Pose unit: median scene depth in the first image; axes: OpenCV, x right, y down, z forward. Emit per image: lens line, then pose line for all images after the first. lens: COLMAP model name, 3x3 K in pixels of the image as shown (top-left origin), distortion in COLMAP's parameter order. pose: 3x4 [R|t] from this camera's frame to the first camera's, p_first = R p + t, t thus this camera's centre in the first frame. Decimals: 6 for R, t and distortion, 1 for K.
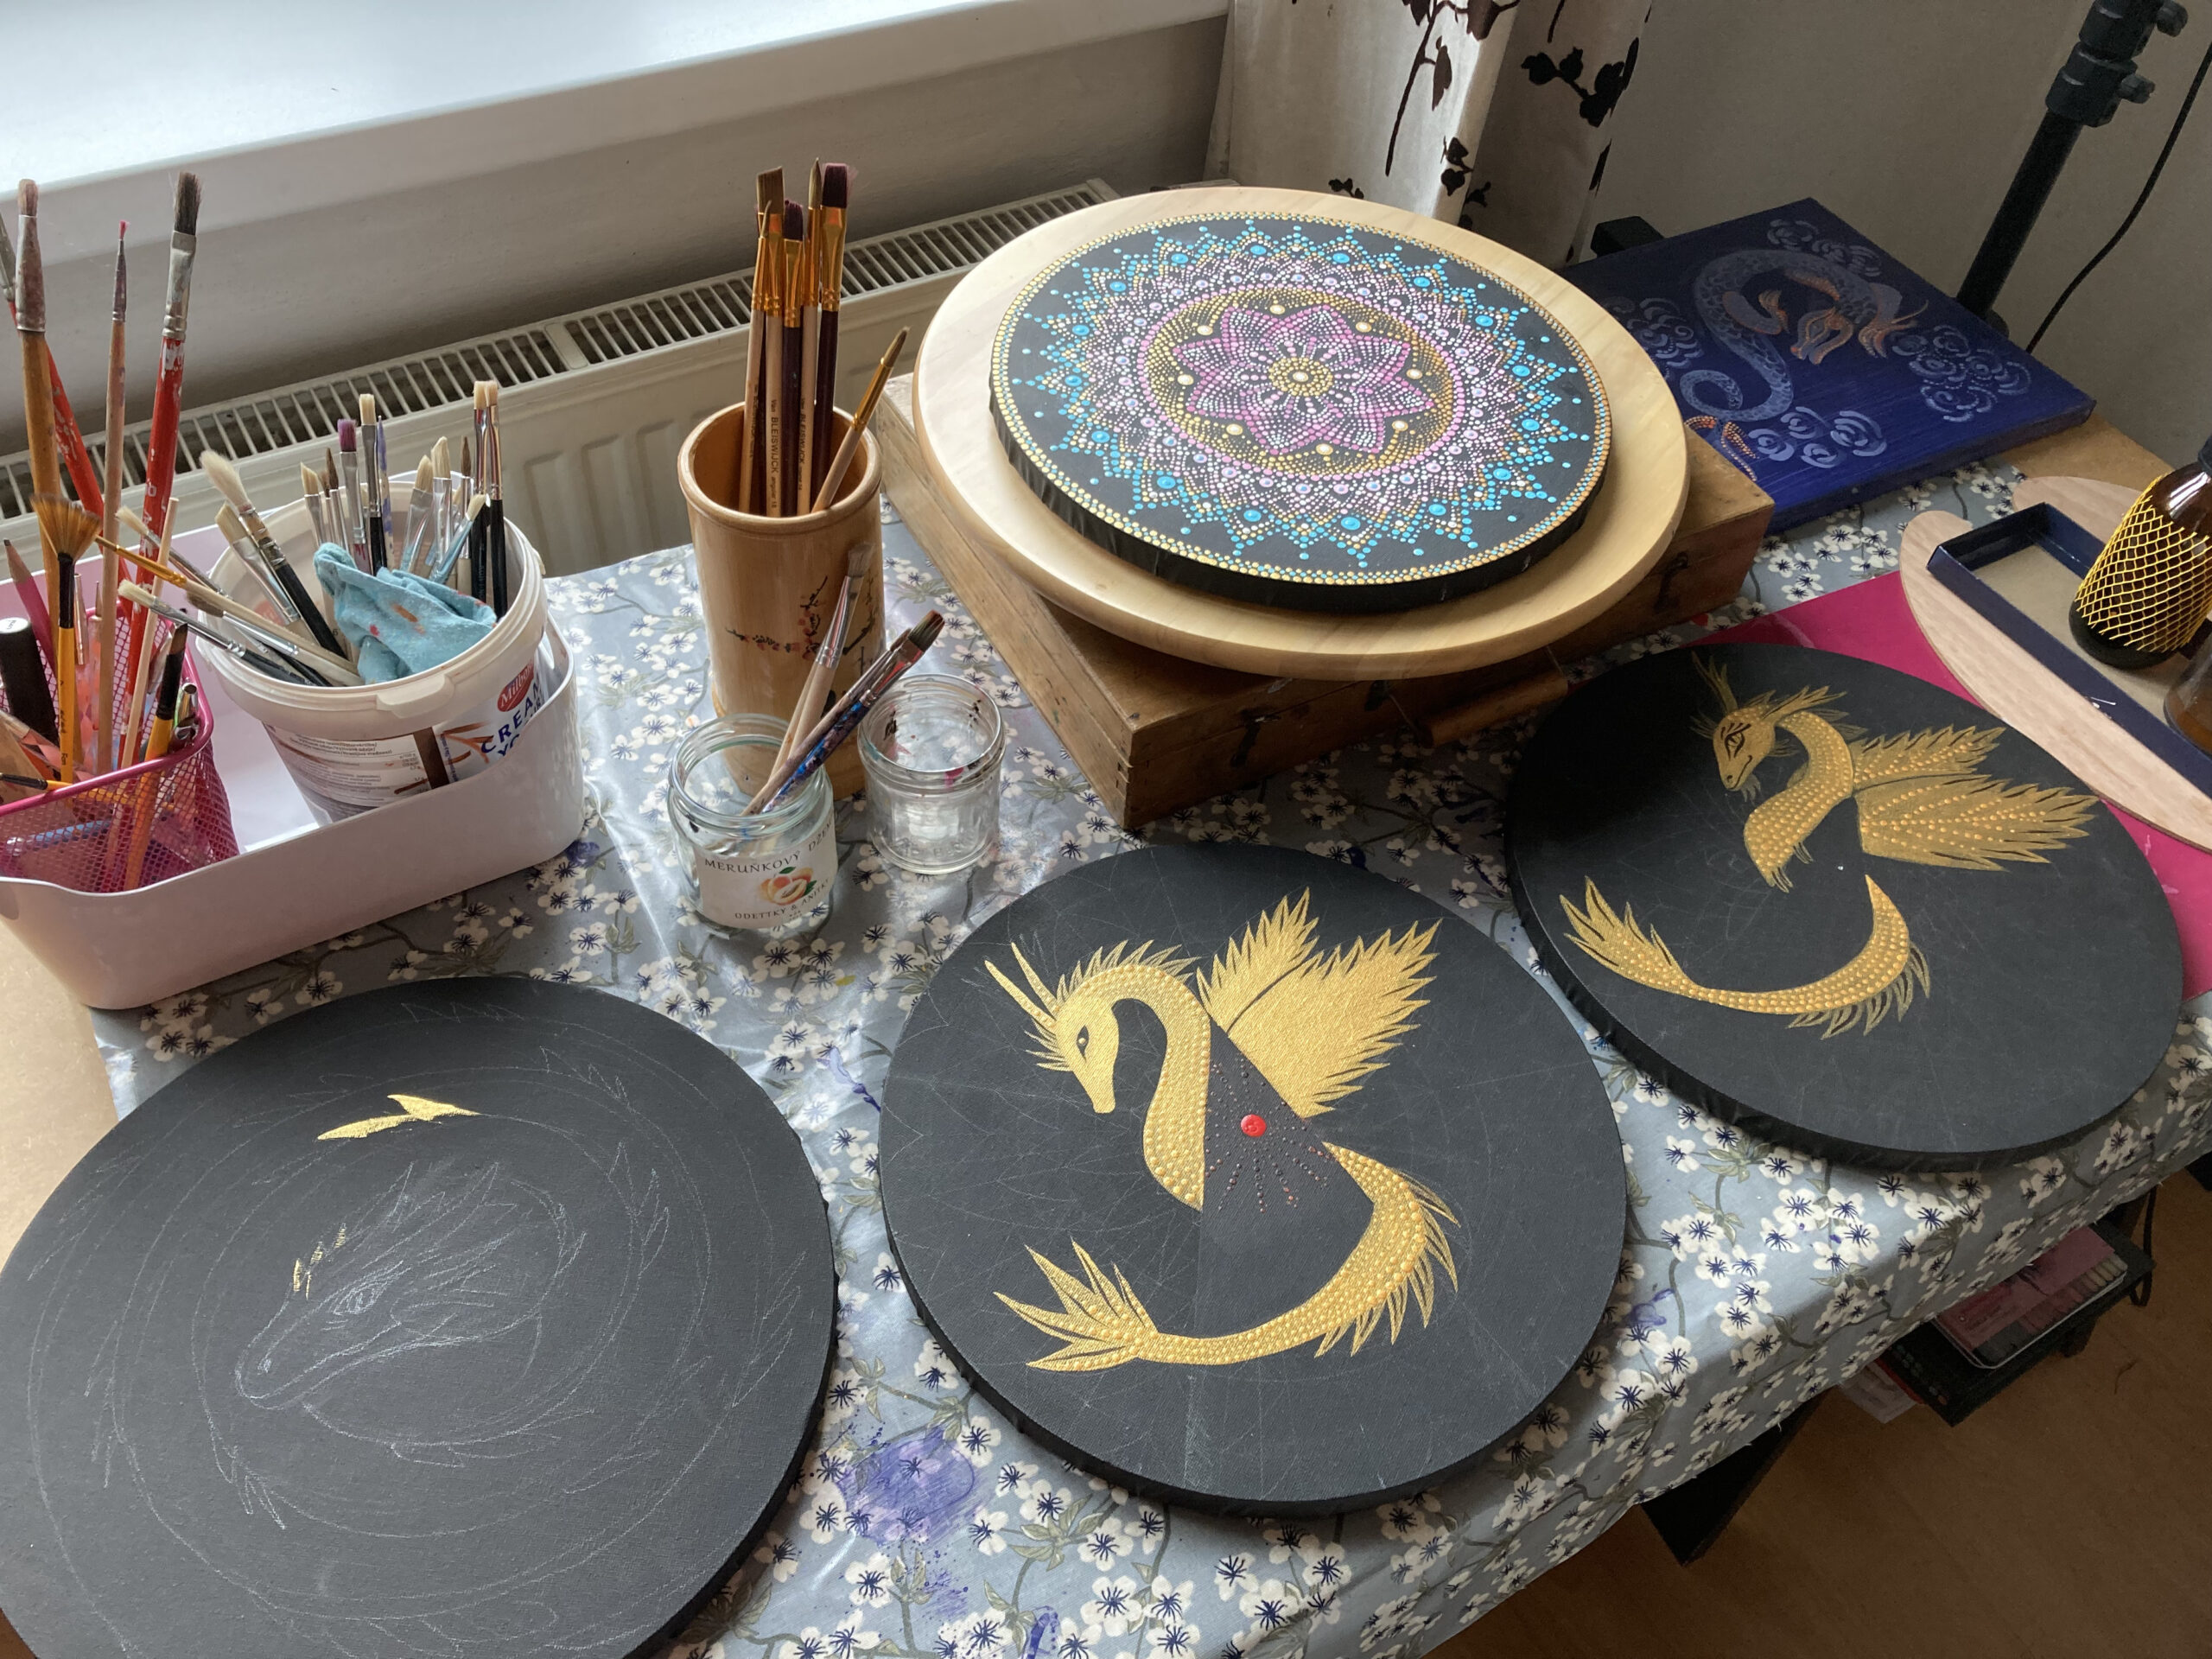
lens RADIAL K [[1824.2, 0, 1106.0], [0, 1824.2, 829.5], [0, 0, 1]] dist [0.074827, -0.135493]
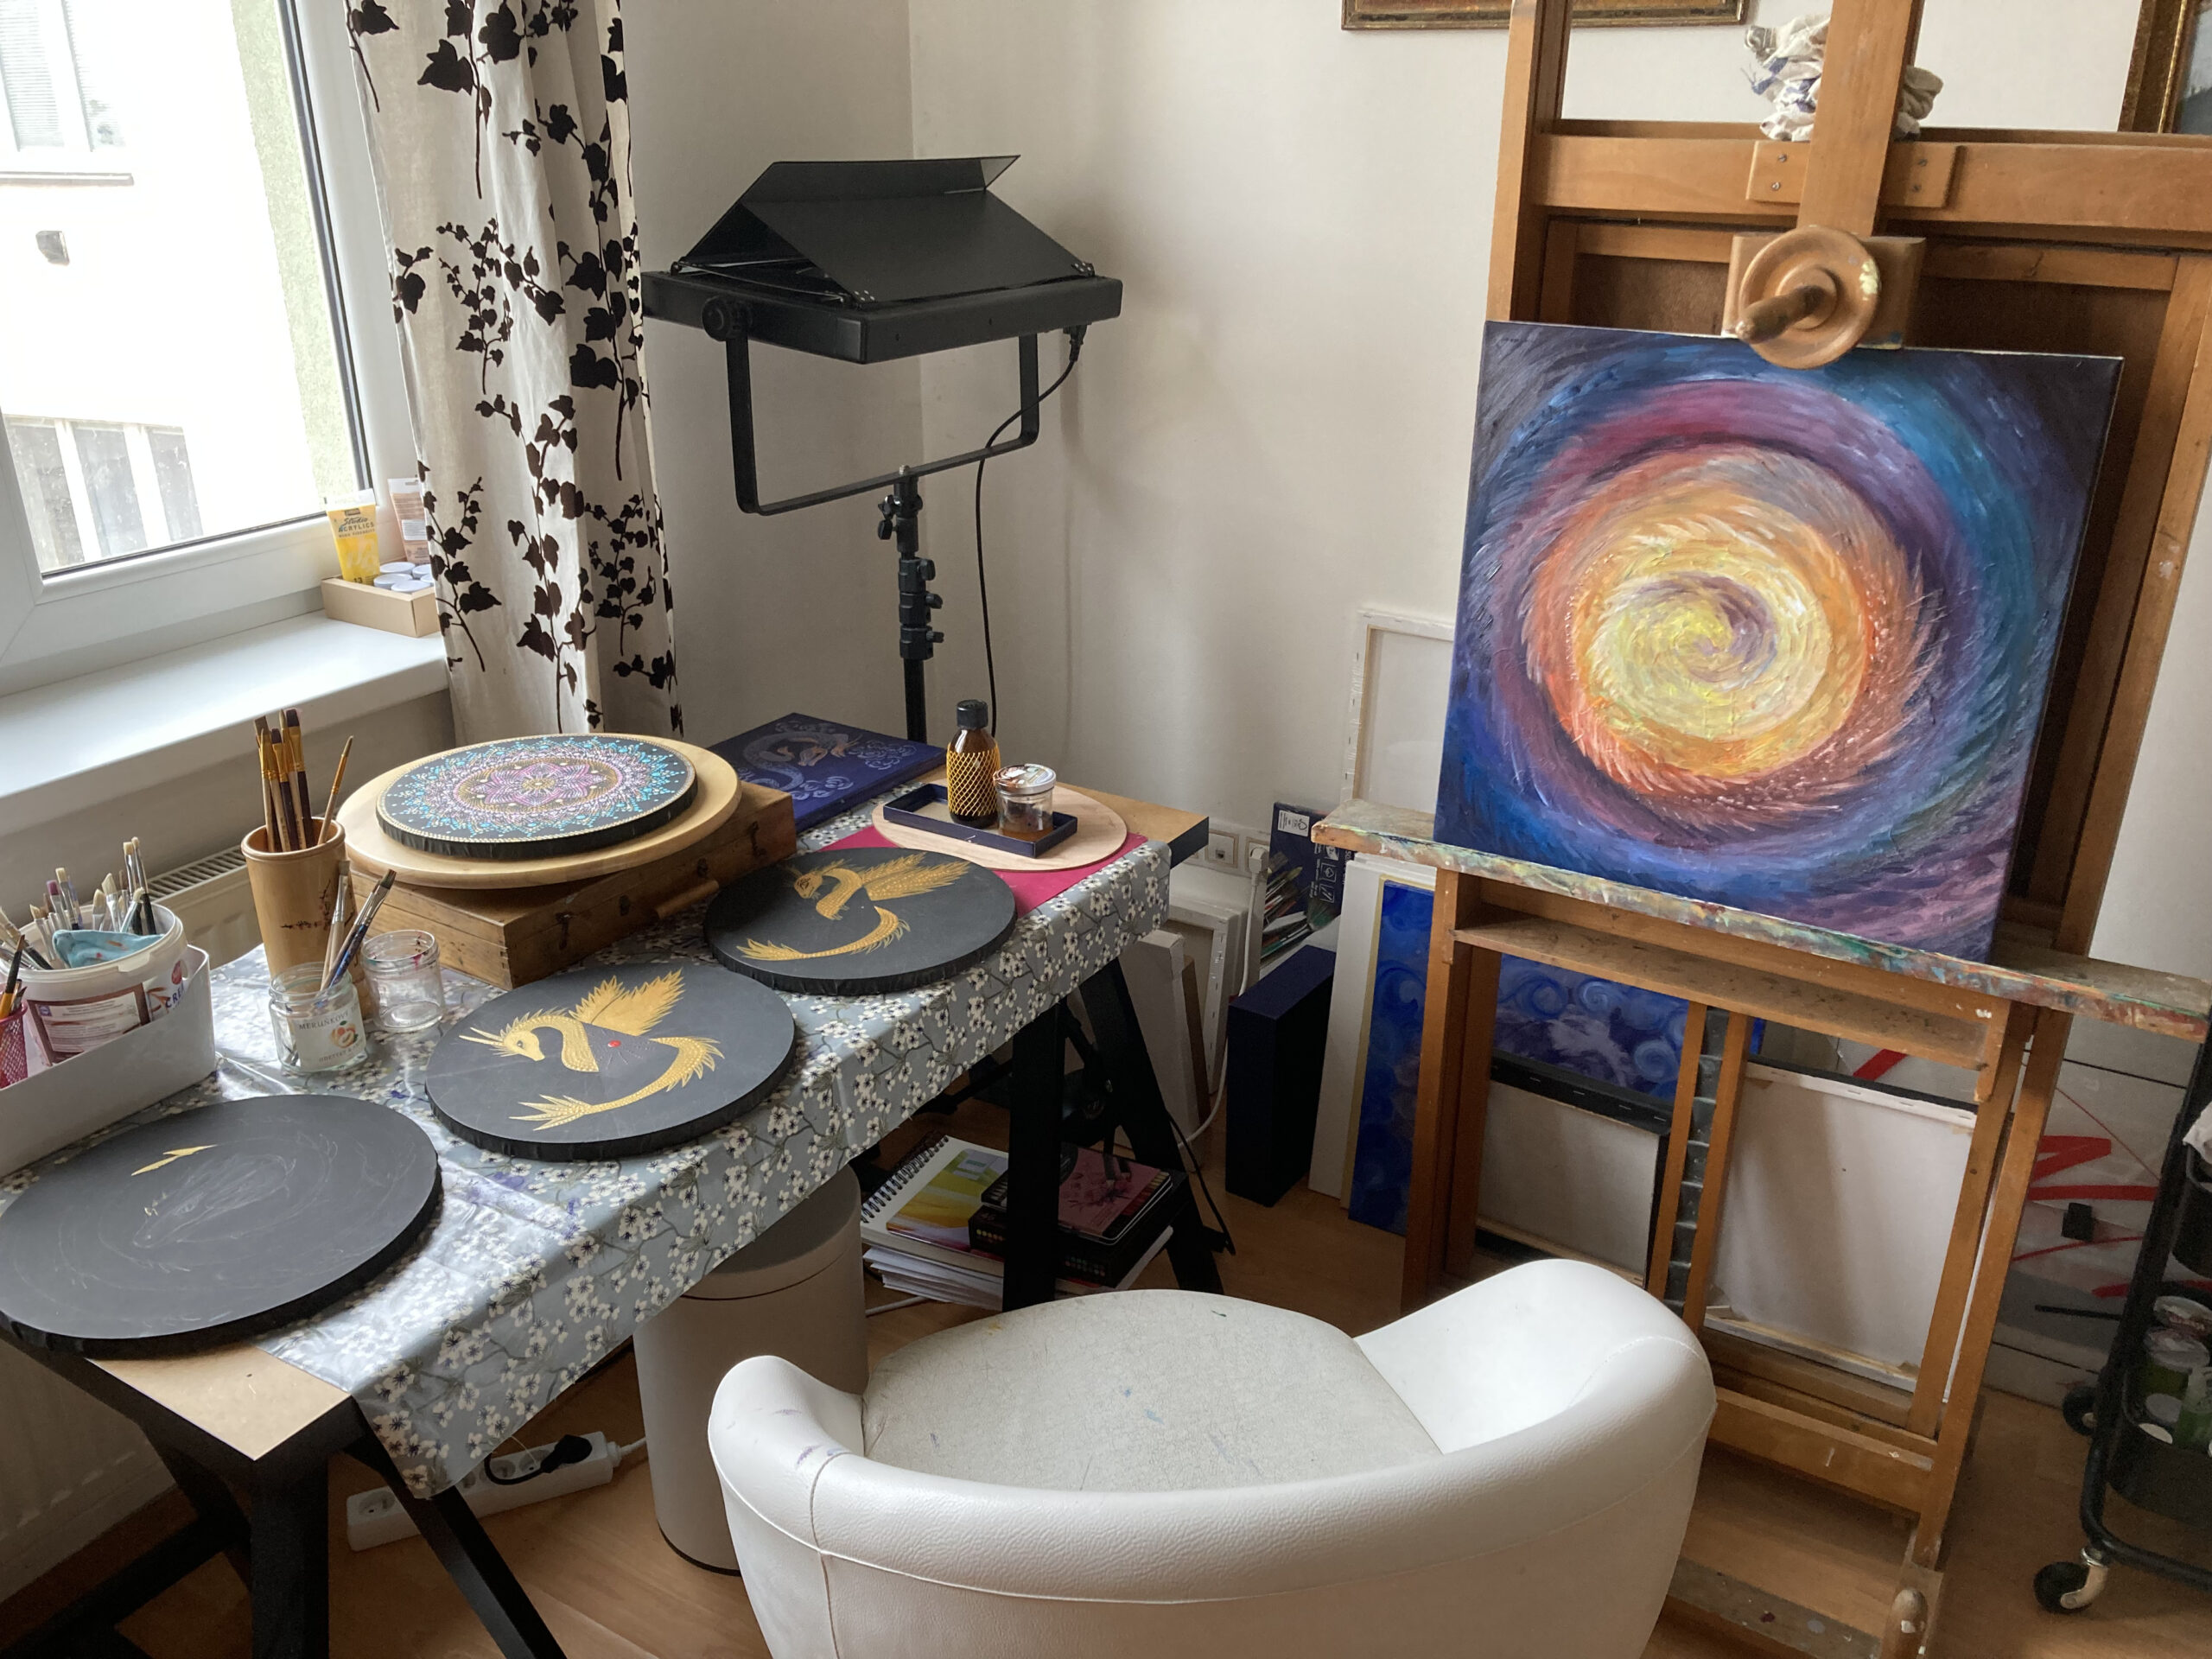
lens RADIAL K [[1824.2, 0, 1106.0], [0, 1824.2, 829.5], [0, 0, 1]] dist [0.074827, -0.135493]
pose [[0.879615, -0.251079, 0.404026, -0.183936], [0.401612, 0.847155, -0.347902, 0.793949], [-0.254923, 0.468281, 0.846007, -0.901972]]
